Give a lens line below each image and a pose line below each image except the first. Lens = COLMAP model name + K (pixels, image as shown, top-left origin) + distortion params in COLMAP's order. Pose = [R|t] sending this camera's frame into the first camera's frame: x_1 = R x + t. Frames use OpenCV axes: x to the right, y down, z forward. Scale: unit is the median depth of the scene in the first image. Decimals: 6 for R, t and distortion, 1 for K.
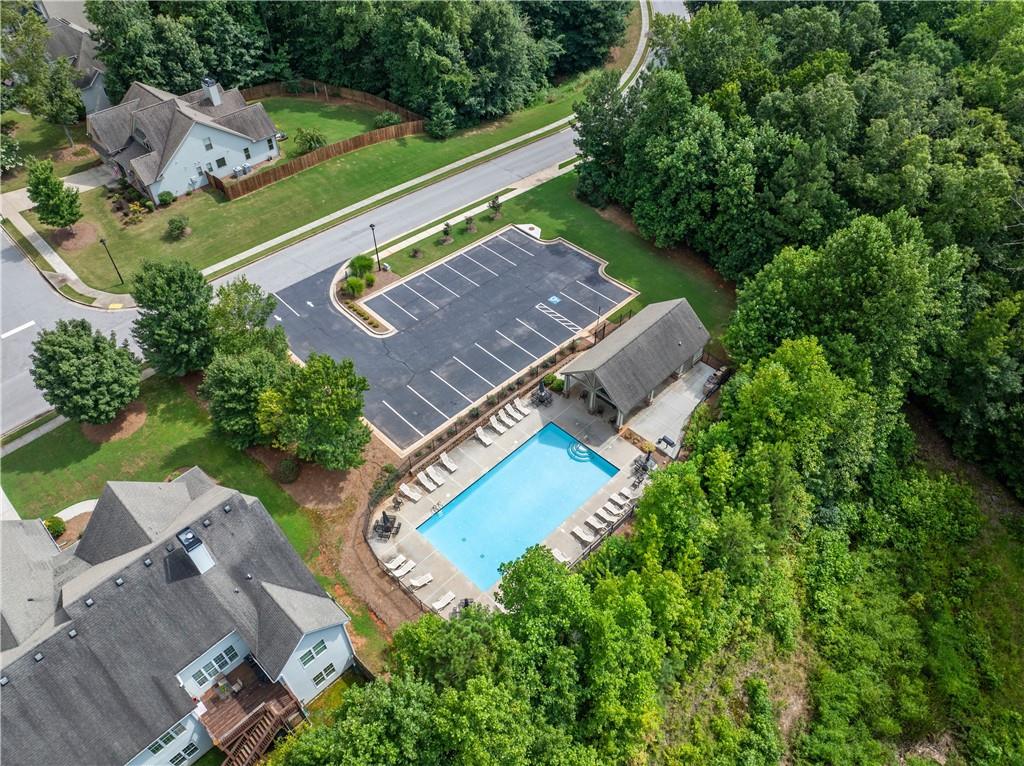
lens RADIAL K [[722.7, 0, 517.5], [0, 722.7, 380.2], [0, 0, 1]] dist [-0.031246, -0.006248]
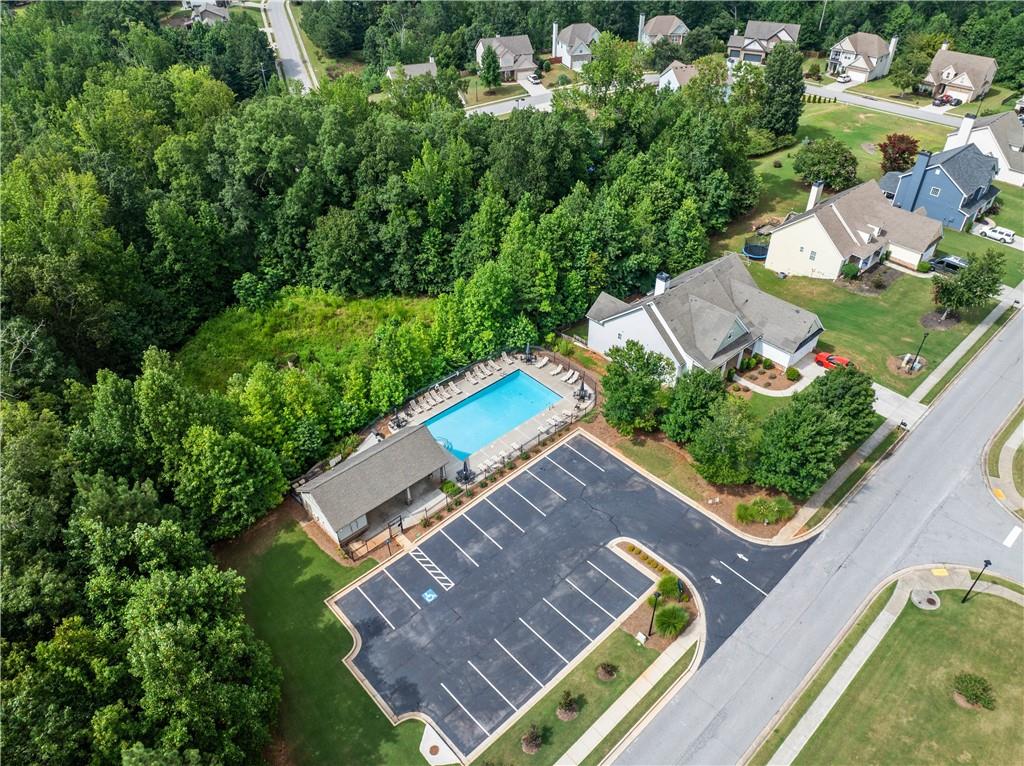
lens RADIAL K [[722.7, 0, 517.5], [0, 722.7, 380.2], [0, 0, 1]] dist [-0.031246, -0.006248]
pose [[-0.998810, -0.026478, 0.040954, -0.075700], [0.037538, 0.118690, 0.992222, -0.938668], [-0.031133, 0.992578, -0.117555, 0.825462]]
